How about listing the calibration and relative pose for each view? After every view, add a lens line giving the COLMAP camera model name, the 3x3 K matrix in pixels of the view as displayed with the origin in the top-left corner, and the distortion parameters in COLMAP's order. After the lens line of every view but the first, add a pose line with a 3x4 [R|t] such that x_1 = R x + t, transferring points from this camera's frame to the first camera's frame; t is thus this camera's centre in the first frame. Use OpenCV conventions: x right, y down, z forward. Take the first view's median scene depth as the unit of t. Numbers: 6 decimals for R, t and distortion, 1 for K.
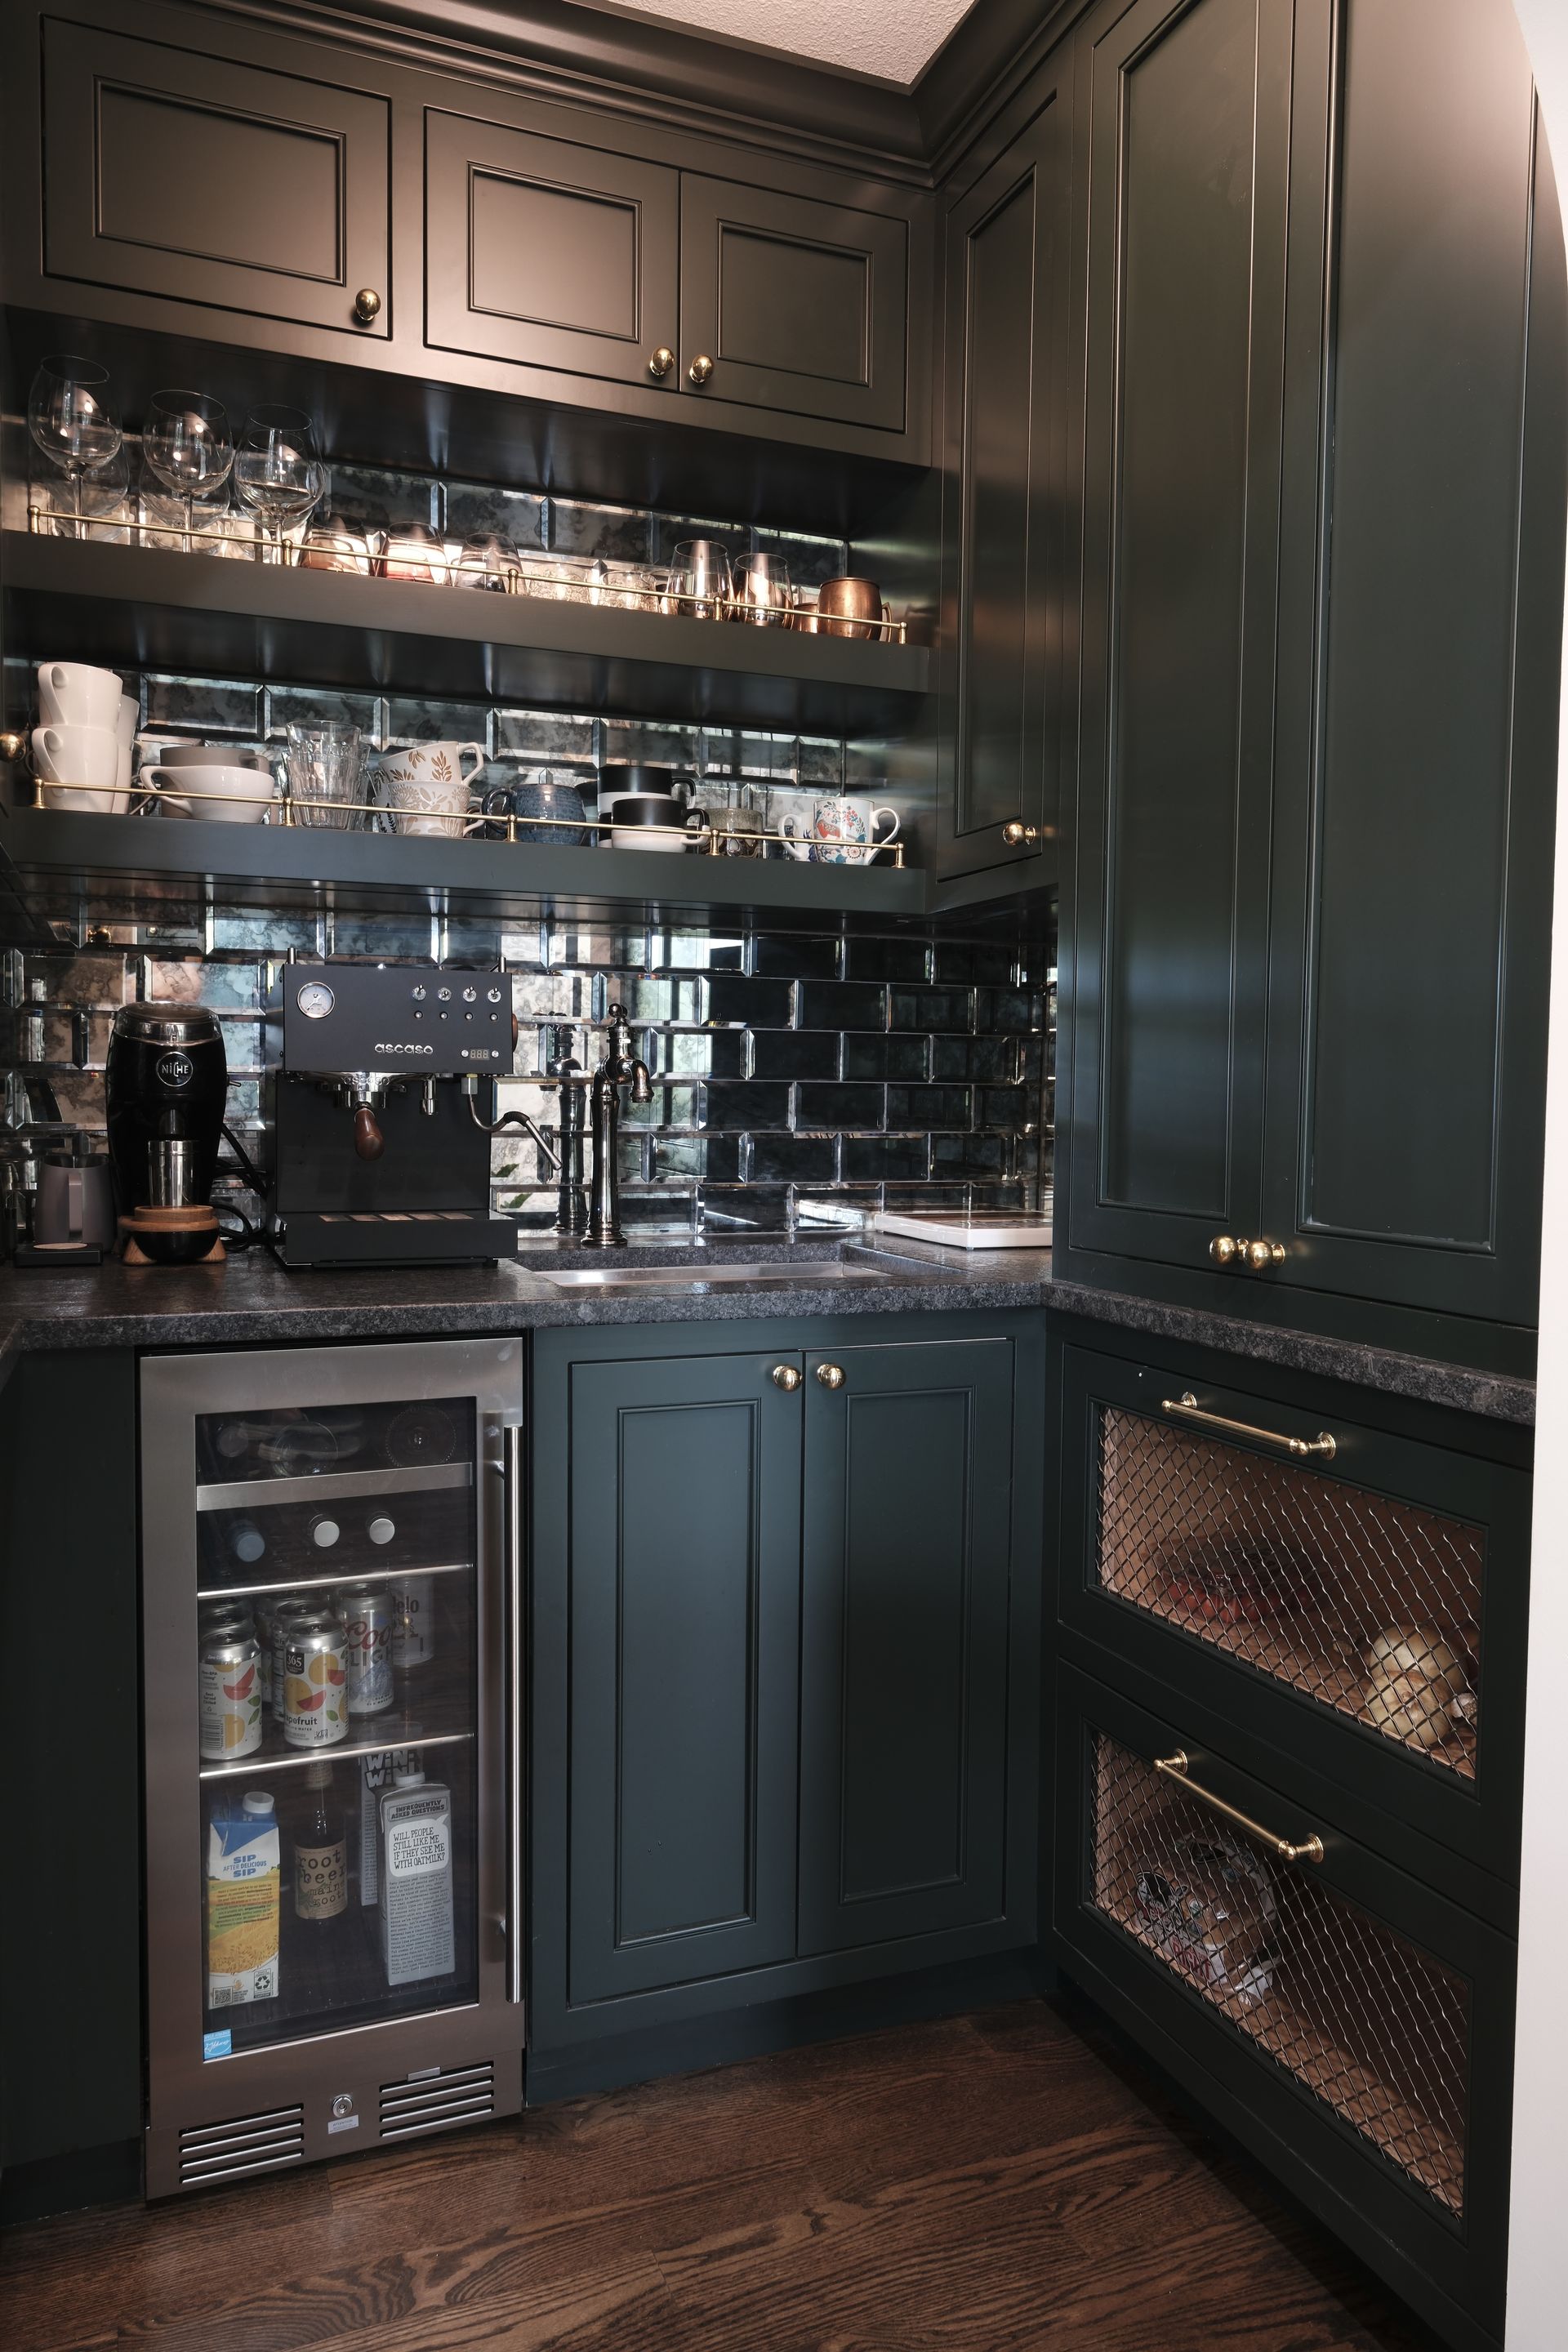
lens RADIAL K [[1573.2, 0, 783.9], [0, 1573.2, 1175.1], [0, 0, 1]] dist [-0.001989, 0.000607]
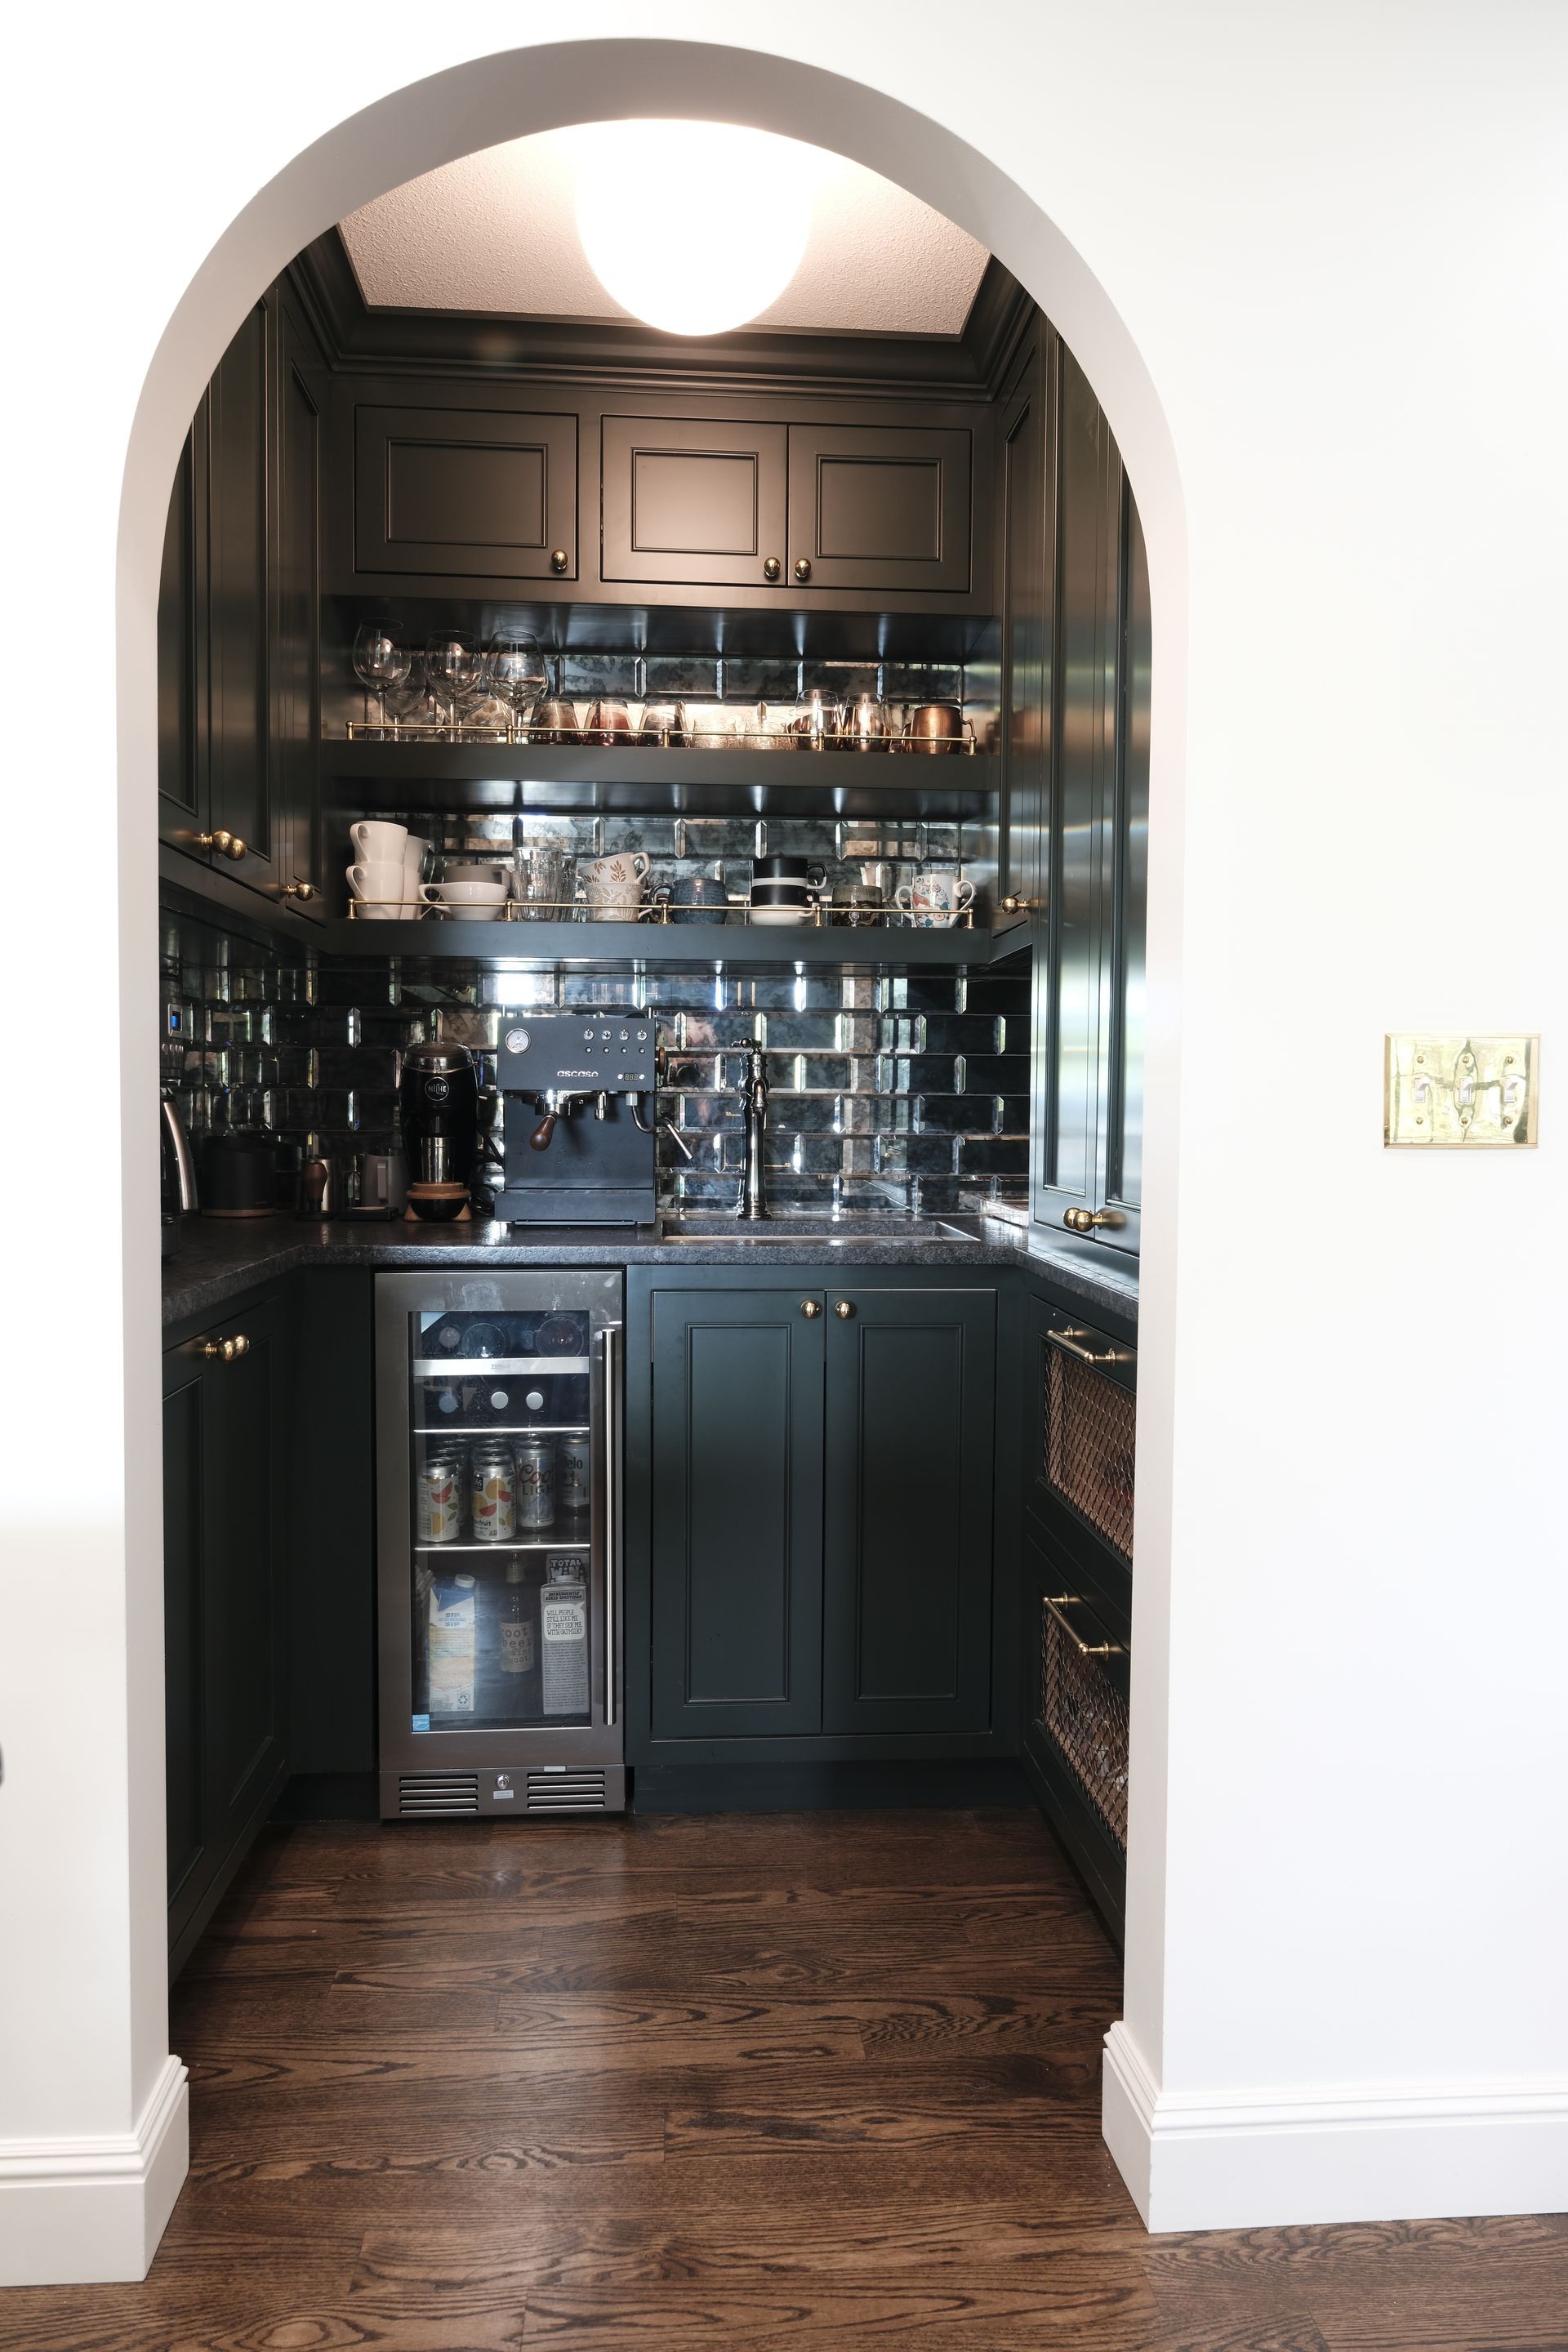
lens RADIAL K [[1573.2, 0, 785.3], [0, 1573.2, 1177.5], [0, 0, 1]] dist [-0.001989, 0.000607]
pose [[0.954083, 0.010670, -0.299352, 0.380115], [-0.012350, 0.999917, -0.003721, 0.017638], [0.299287, 0.007247, 0.954136, -0.320049]]
